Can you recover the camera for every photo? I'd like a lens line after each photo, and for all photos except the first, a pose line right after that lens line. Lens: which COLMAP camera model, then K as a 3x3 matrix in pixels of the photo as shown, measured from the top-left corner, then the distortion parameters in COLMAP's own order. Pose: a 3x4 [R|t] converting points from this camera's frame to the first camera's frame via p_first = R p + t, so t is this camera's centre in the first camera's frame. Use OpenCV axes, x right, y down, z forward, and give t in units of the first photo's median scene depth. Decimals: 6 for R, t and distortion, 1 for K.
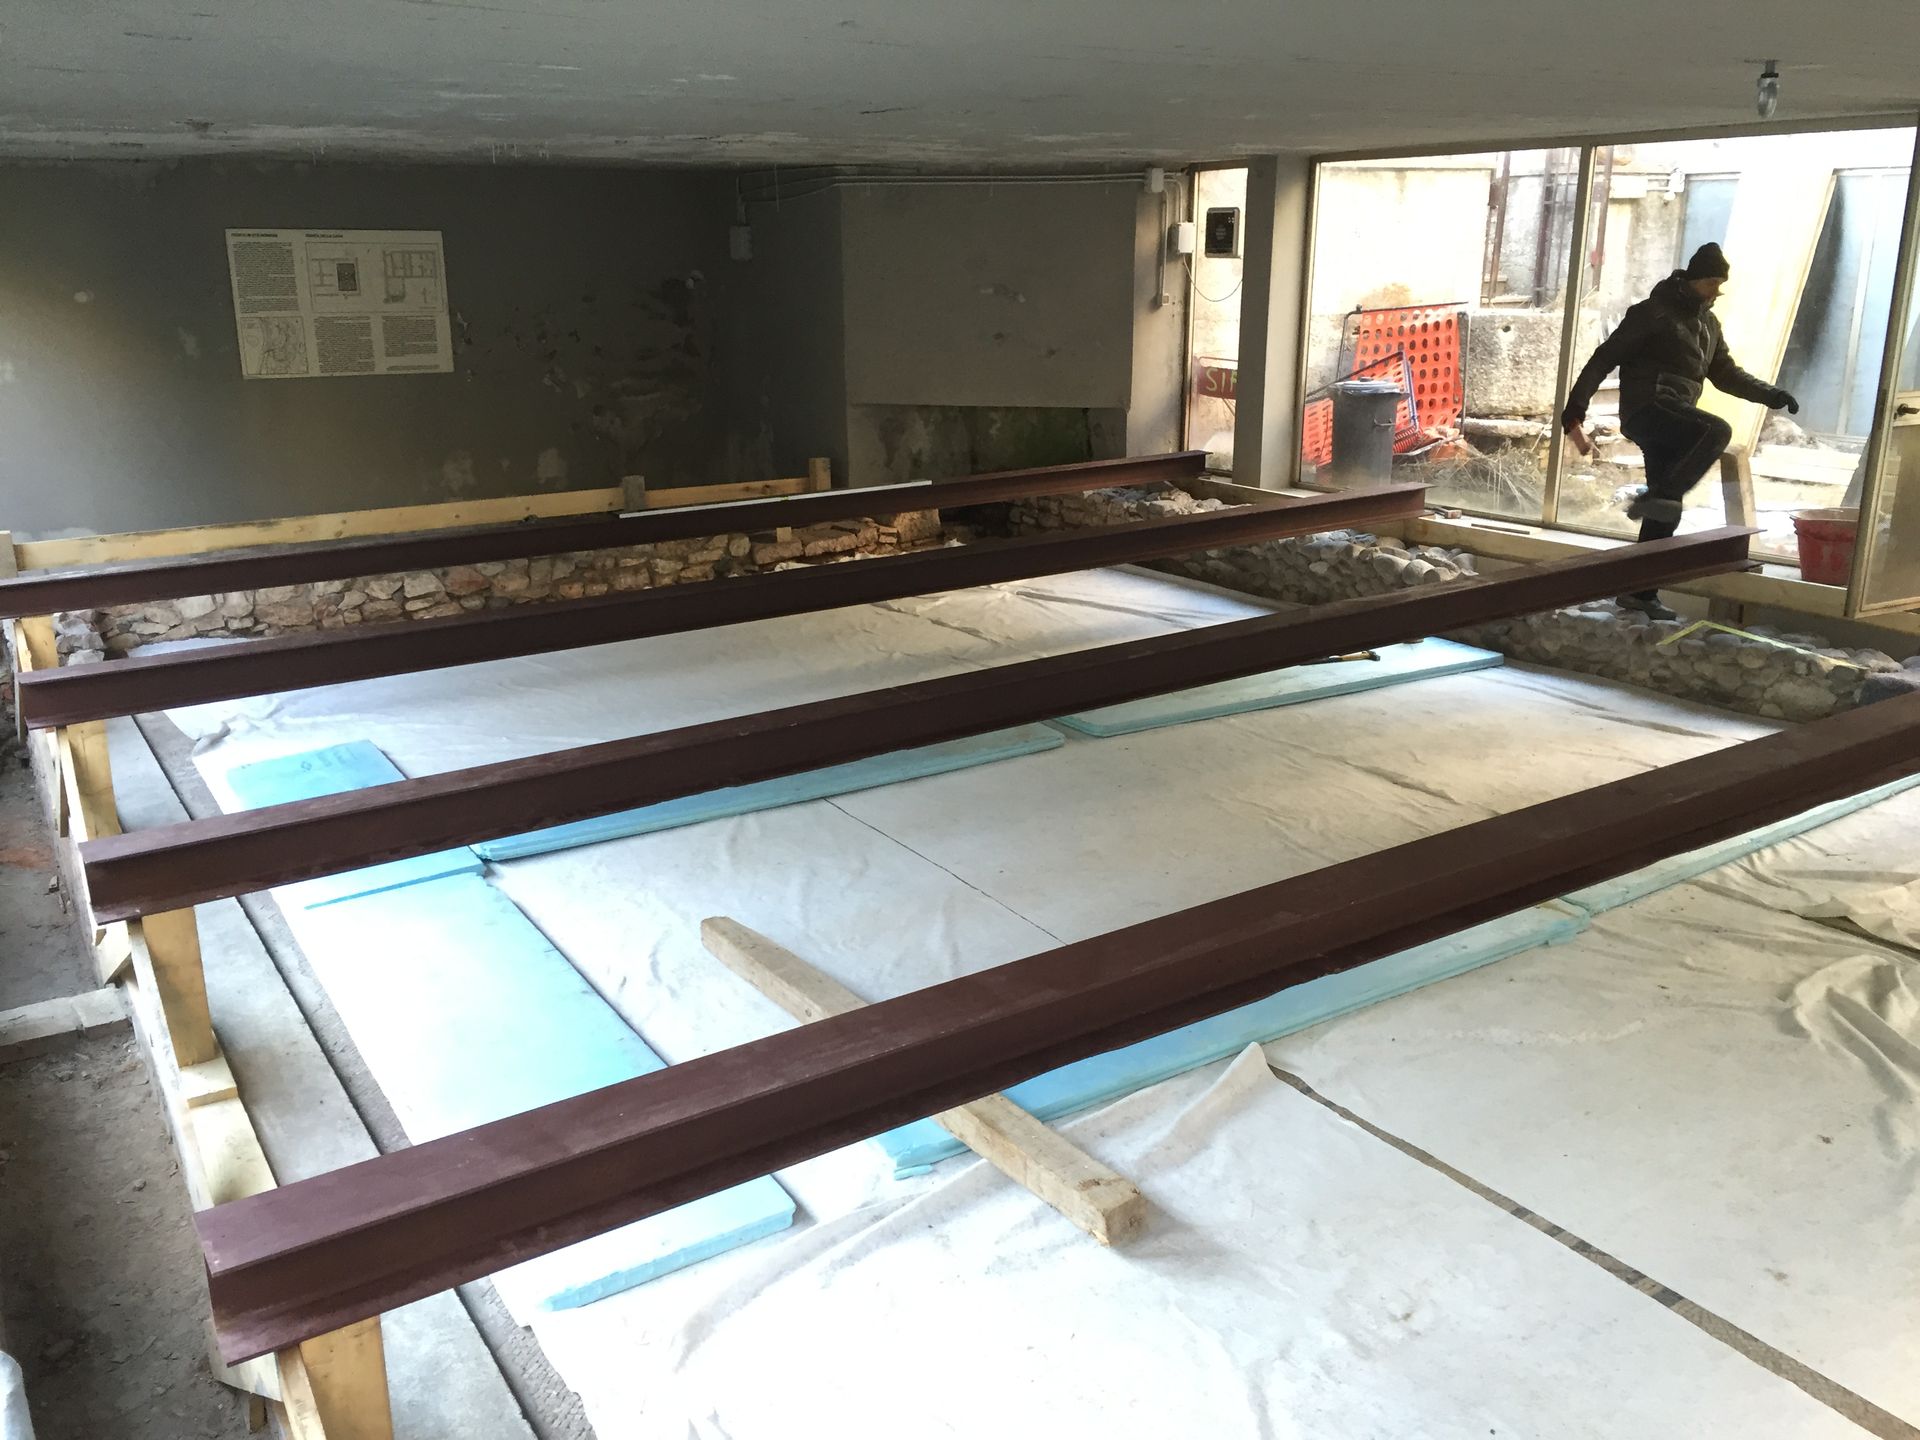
lens RADIAL K [[1621.9, 0, 960.4], [0, 1621.9, 721.5], [0, 0, 1]] dist [0.069105, -0.102192]
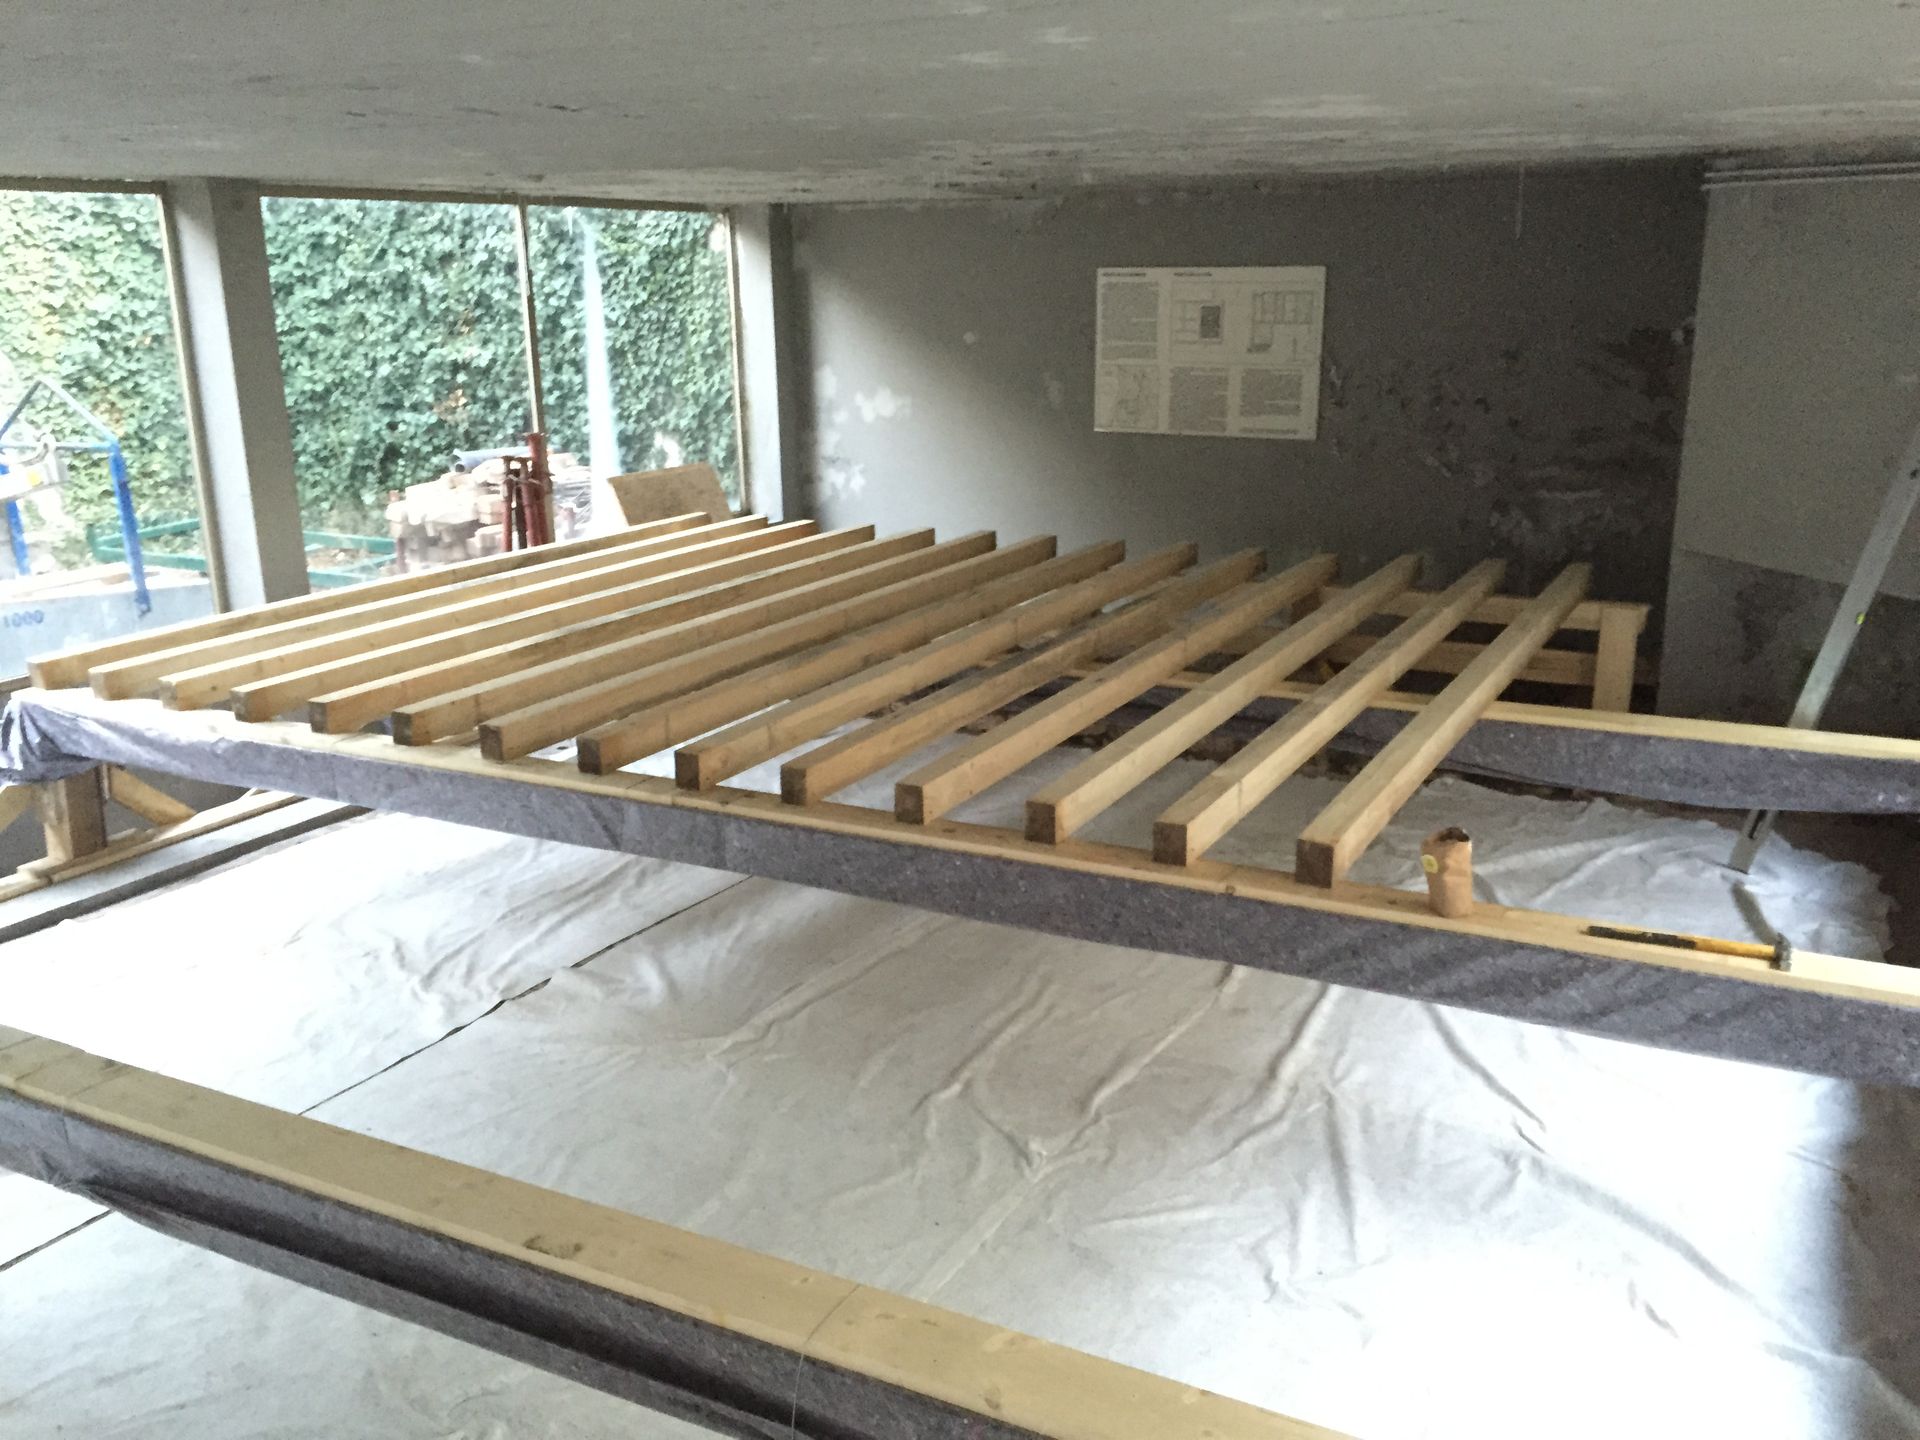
lens RADIAL K [[1621.9, 0, 958.1], [0, 1621.9, 723.9], [0, 0, 1]] dist [0.069105, -0.102192]
pose [[0.480130, 0.238228, -0.844229, 0.328626], [-0.236016, 0.962010, 0.137237, -0.152248], [0.844850, 0.133360, 0.518115, 0.466182]]
